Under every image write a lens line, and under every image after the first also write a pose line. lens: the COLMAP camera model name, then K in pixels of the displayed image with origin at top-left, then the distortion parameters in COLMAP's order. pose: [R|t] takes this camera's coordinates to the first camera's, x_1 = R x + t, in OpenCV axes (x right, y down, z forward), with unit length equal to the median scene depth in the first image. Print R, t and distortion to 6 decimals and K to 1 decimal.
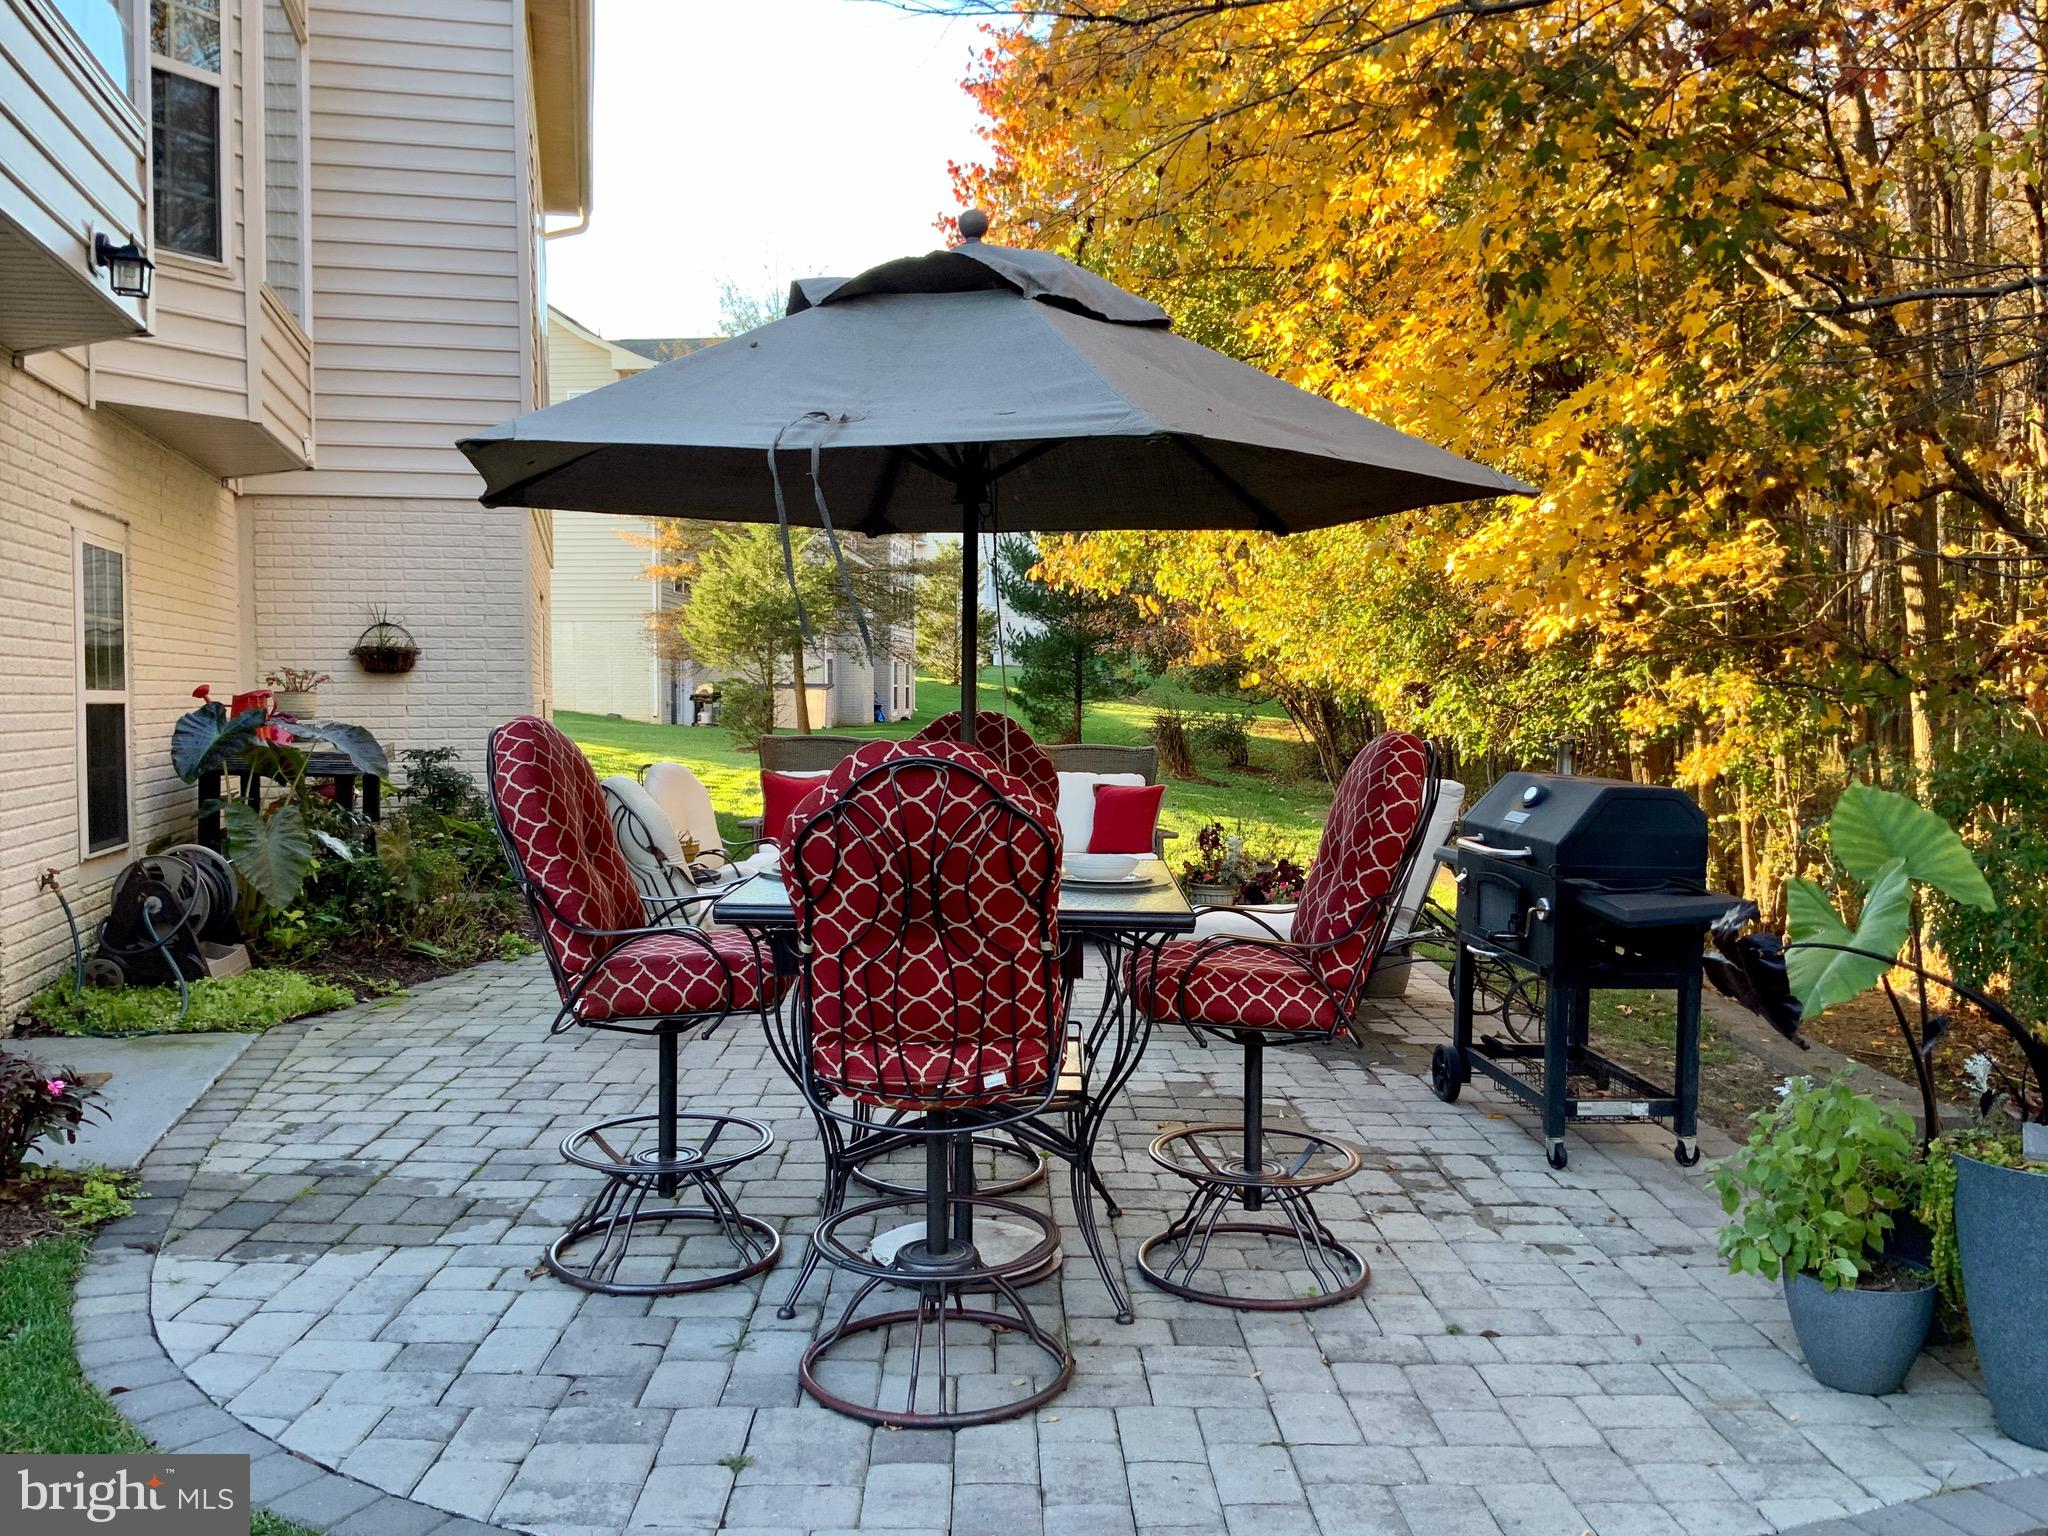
lens RADIAL K [[1707.4, 0, 1021.4], [0, 1707.4, 767.8], [0, 0, 1]] dist [0.046873, -0.000543]
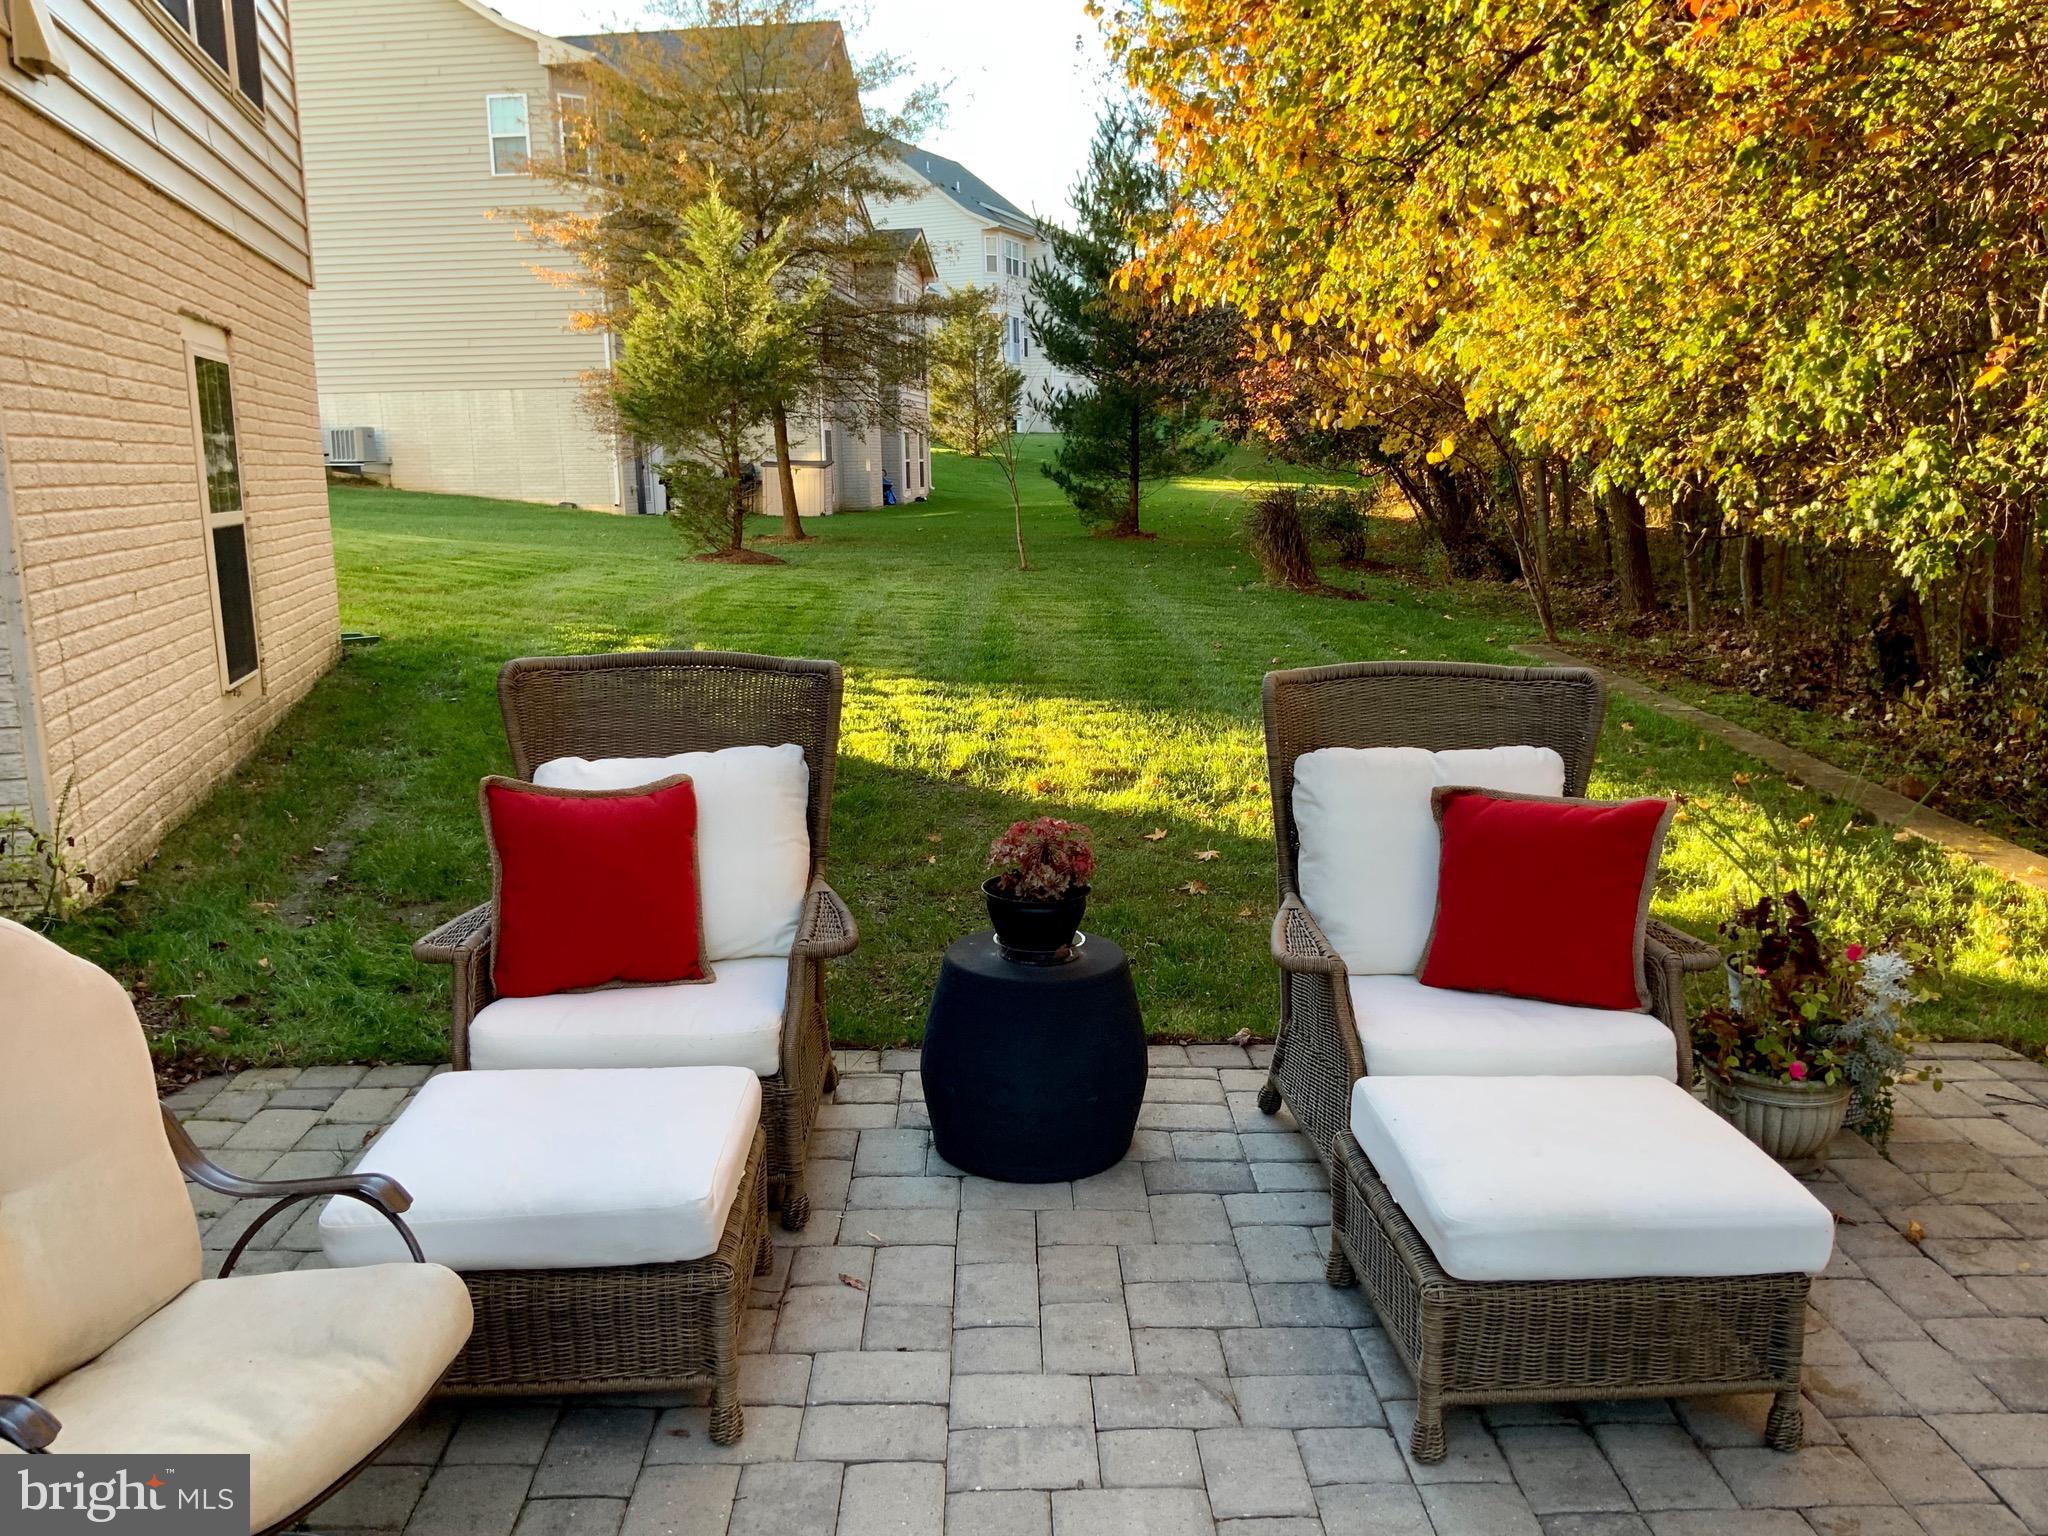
lens RADIAL K [[1707.4, 0, 1027.3], [0, 1707.4, 763.5], [0, 0, 1]] dist [0.046873, -0.000543]
pose [[0.999756, -0.019536, -0.010331, -0.011350], [0.020723, 0.991144, 0.131161, -0.012322], [0.007677, -0.131343, 0.991307, 0.187367]]
